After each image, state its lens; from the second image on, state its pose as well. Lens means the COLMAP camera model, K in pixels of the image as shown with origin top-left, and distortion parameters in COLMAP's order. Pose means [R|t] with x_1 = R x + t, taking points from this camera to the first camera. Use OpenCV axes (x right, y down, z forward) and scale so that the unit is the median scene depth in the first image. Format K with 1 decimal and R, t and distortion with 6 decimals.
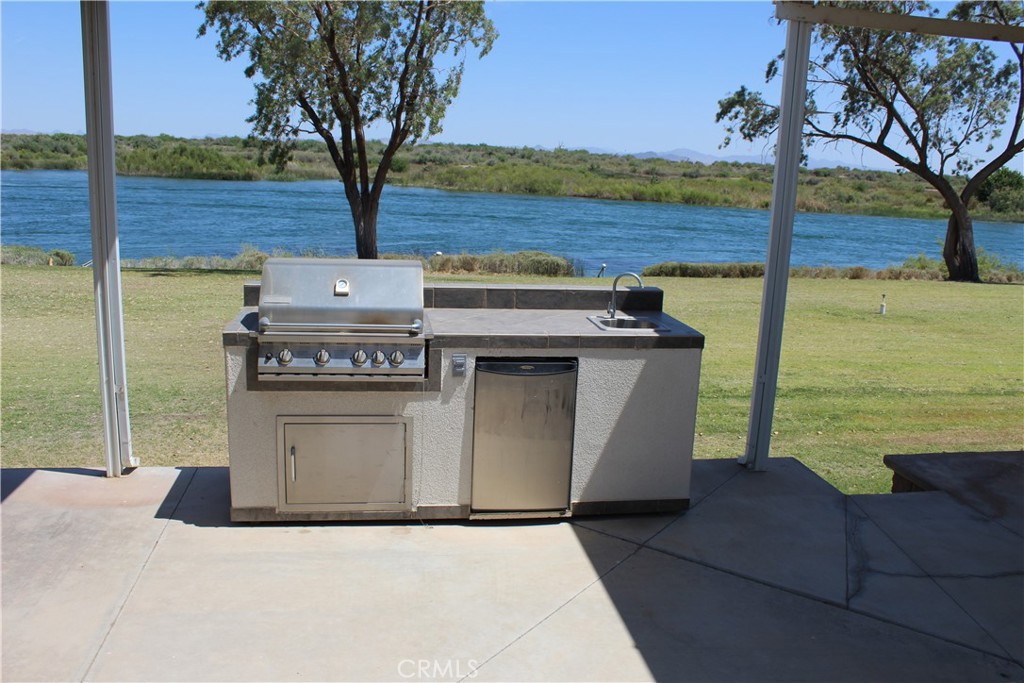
lens RADIAL K [[859.5, 0, 512.2], [0, 859.5, 323.3], [0, 0, 1]] dist [-0.181437, 0.178371]
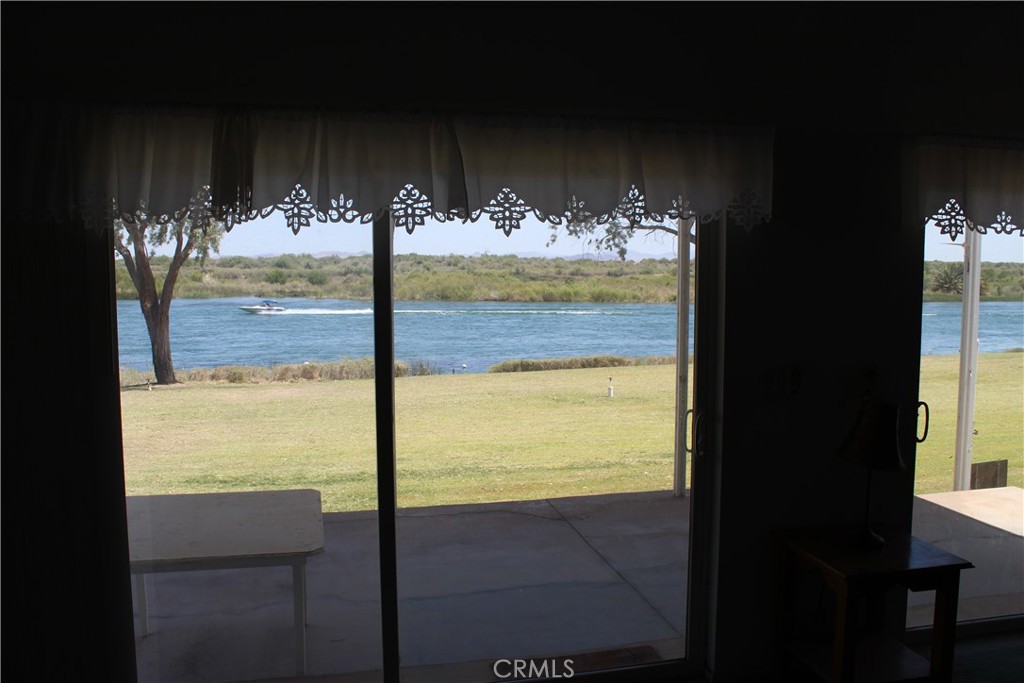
lens RADIAL K [[859.5, 0, 512.2], [0, 859.5, 323.3], [0, 0, 1]] dist [-0.181437, 0.178371]
pose [[0.995543, -0.049347, 0.080364, 0.140347], [0.058809, 0.991032, -0.119987, 0.010432], [-0.073722, 0.124178, 0.989517, -0.019147]]
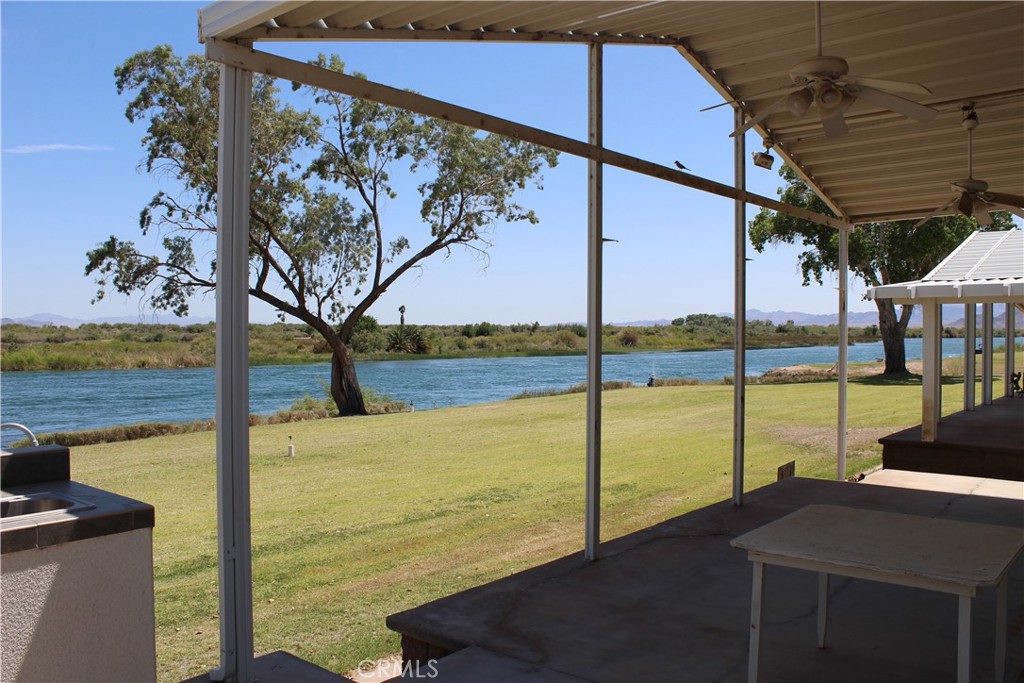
lens RADIAL K [[859.5, 0, 512.2], [0, 859.5, 323.3], [0, 0, 1]] dist [-0.181437, 0.178371]
pose [[0.757619, -0.042831, 0.651291, 0.004014], [0.161343, 0.979167, -0.123291, 0.000089], [-0.632441, 0.198489, 0.748746, 0.044570]]
